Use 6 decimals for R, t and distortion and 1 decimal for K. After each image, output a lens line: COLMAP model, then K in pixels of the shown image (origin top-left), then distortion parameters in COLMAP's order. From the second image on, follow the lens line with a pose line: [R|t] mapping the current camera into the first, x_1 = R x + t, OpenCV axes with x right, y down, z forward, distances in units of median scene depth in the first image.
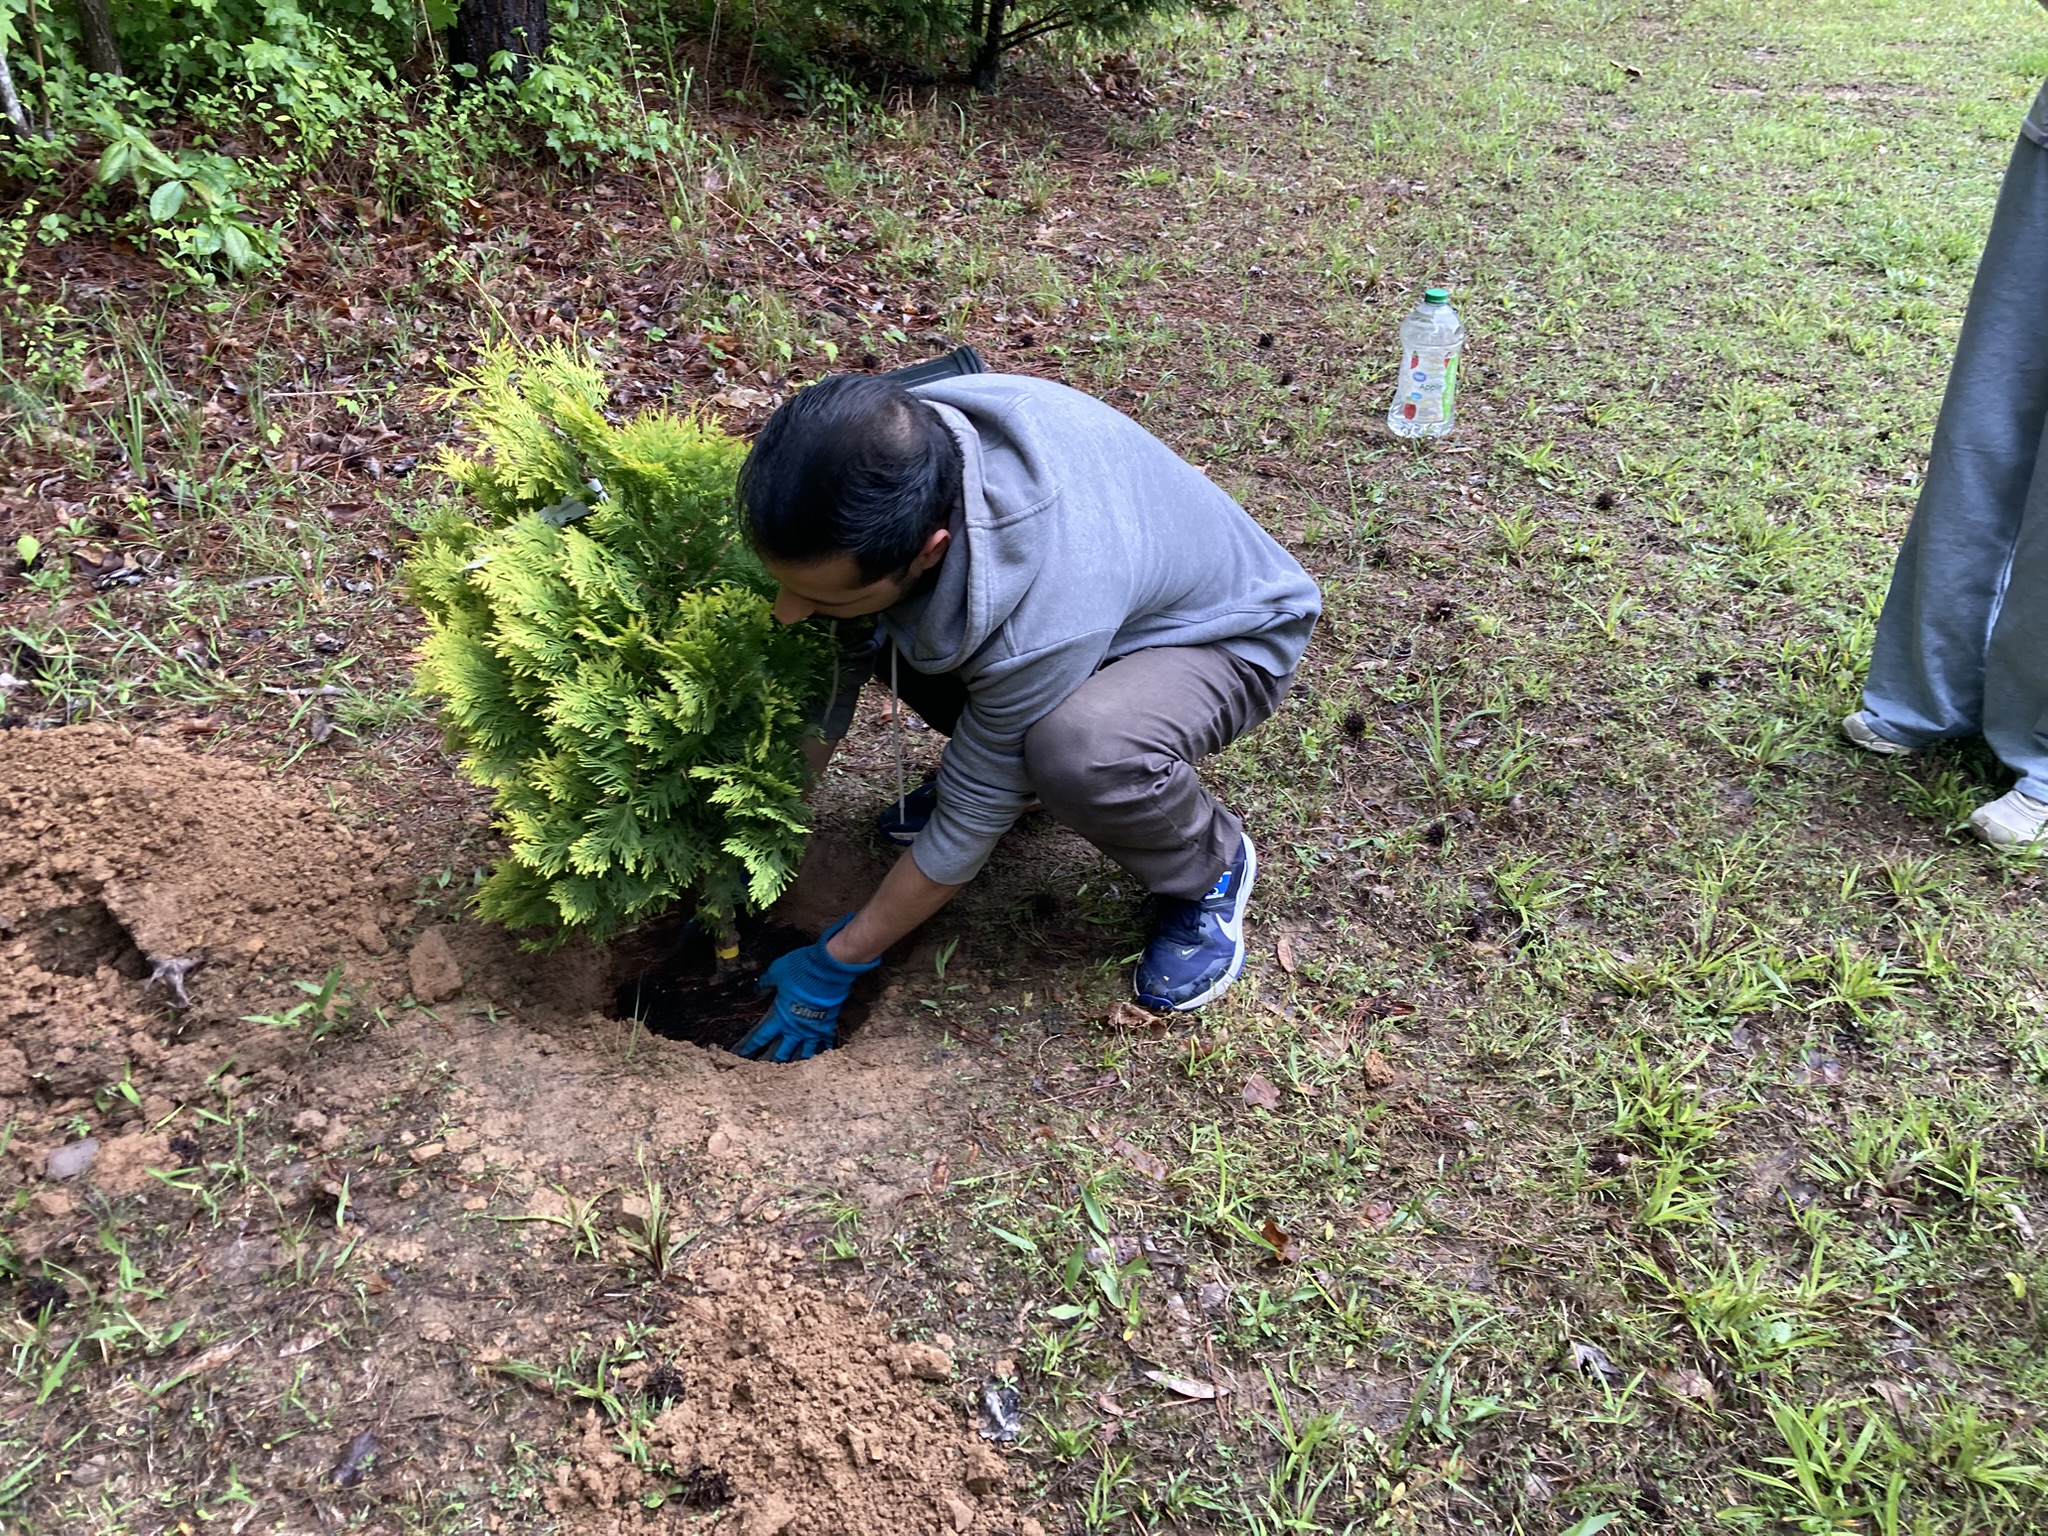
lens RADIAL K [[1717.4, 0, 1025.5], [0, 1717.4, 776.0], [0, 0, 1]] dist [0.035075, -0.036268]
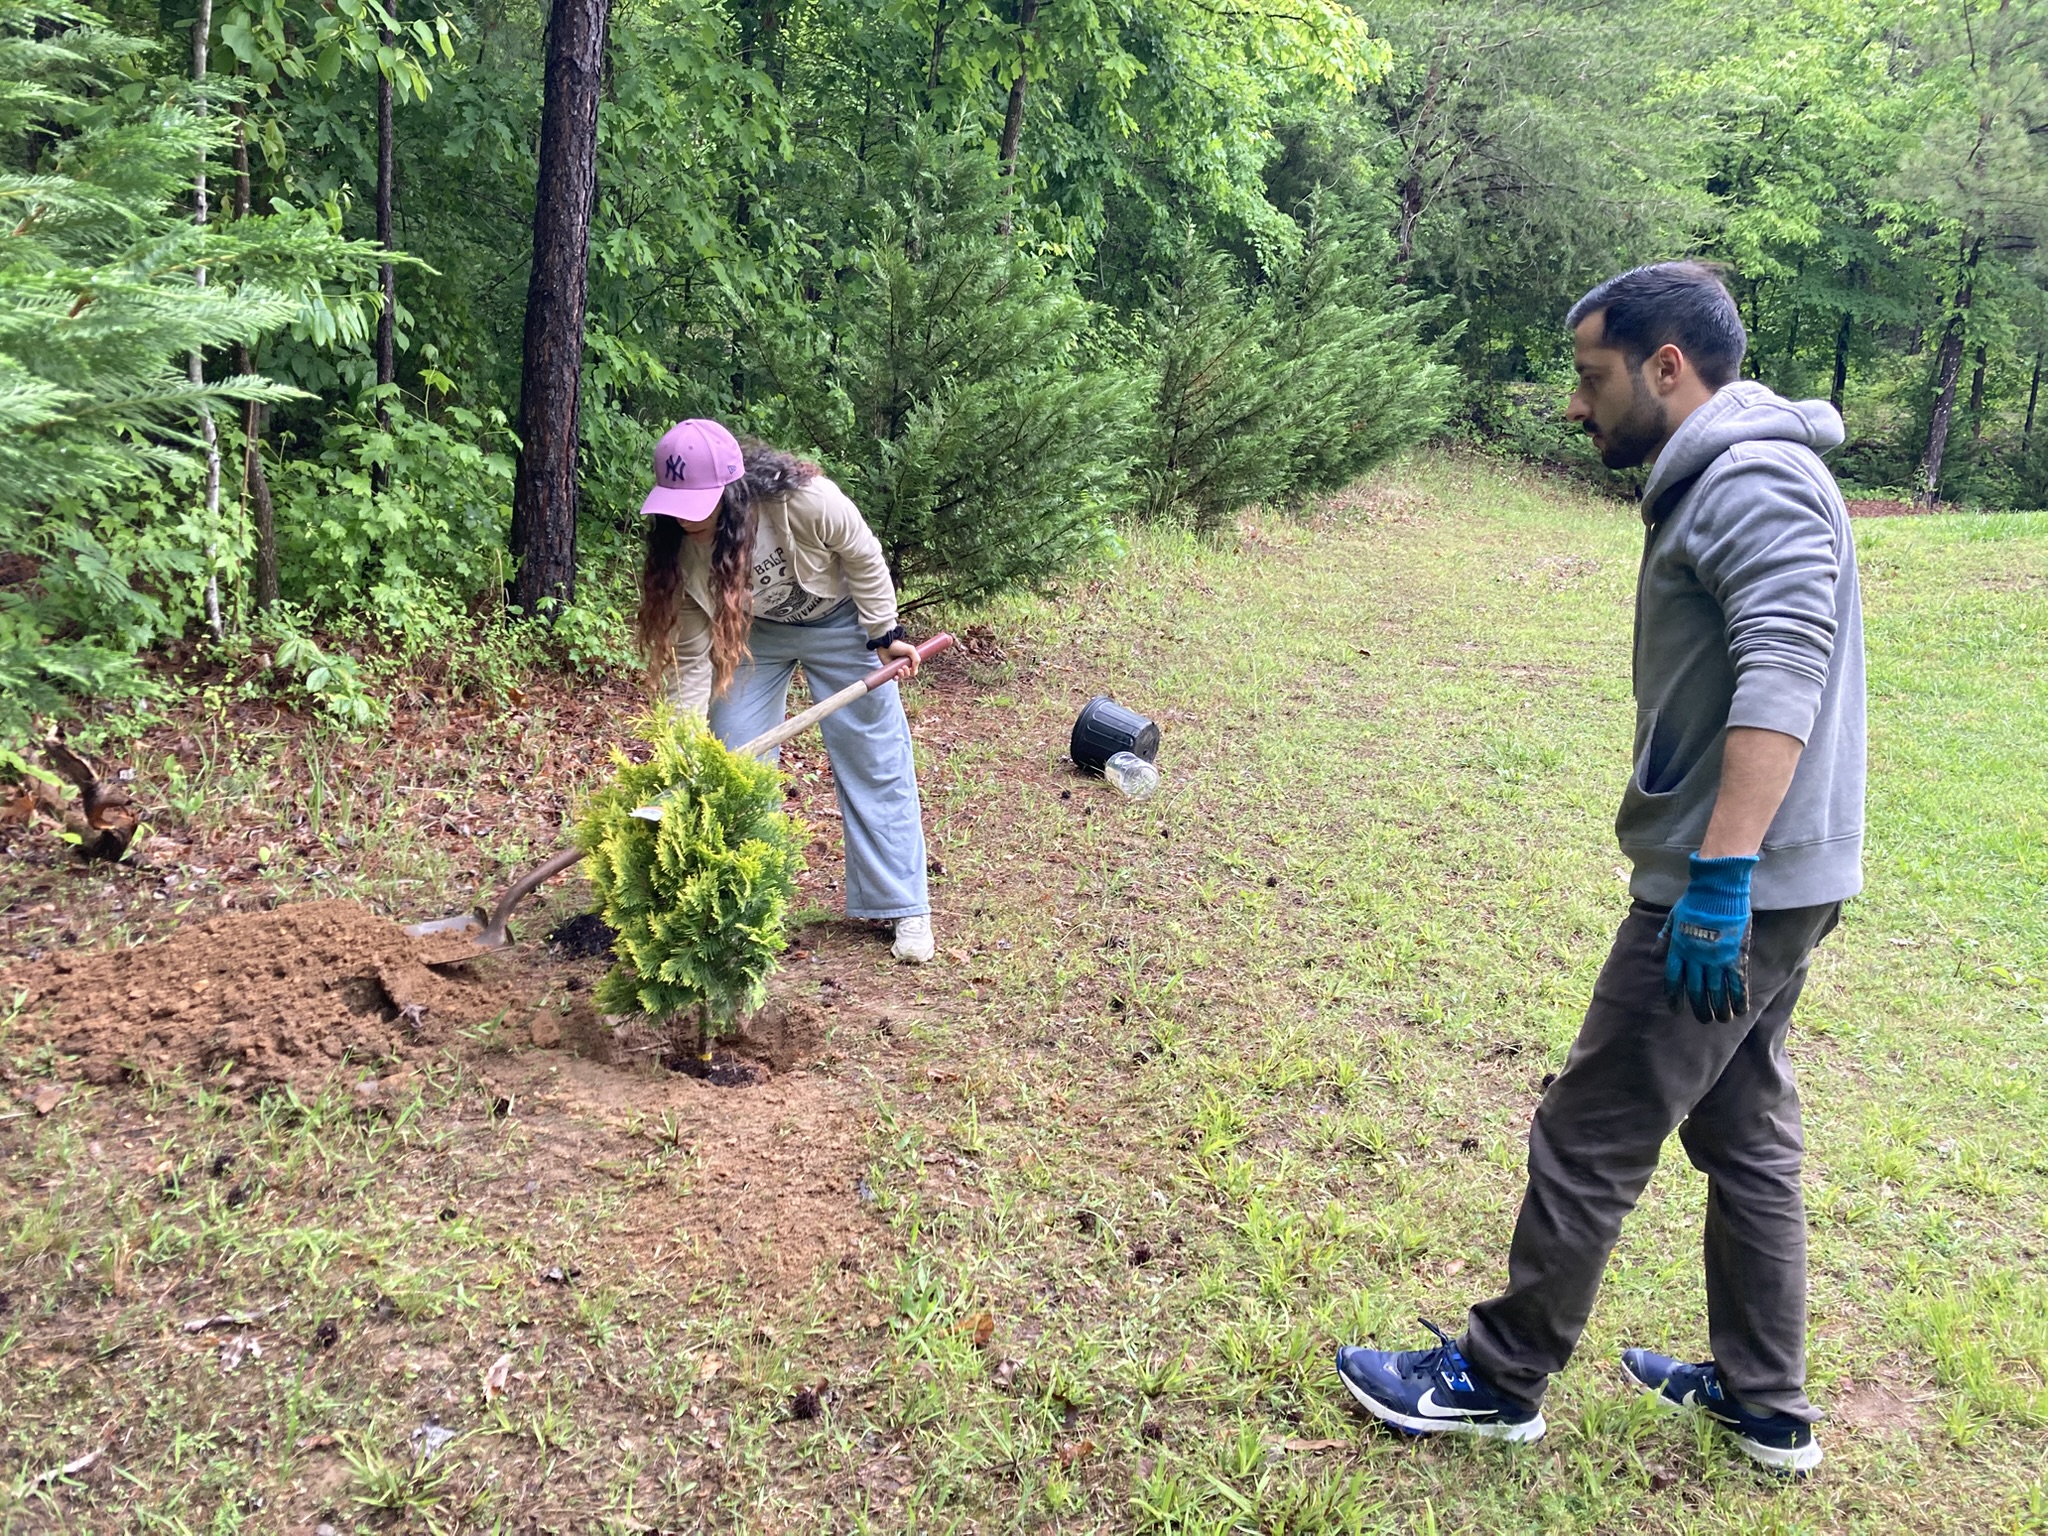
lens RADIAL K [[1717.4, 0, 1026.8], [0, 1717.4, 726.3], [0, 0, 1]] dist [0.035075, -0.036268]
pose [[0.997726, 0.030066, 0.060317, 0.029095], [-0.007279, 0.937811, -0.347069, 0.316733], [-0.067001, 0.345841, 0.935898, -0.602366]]
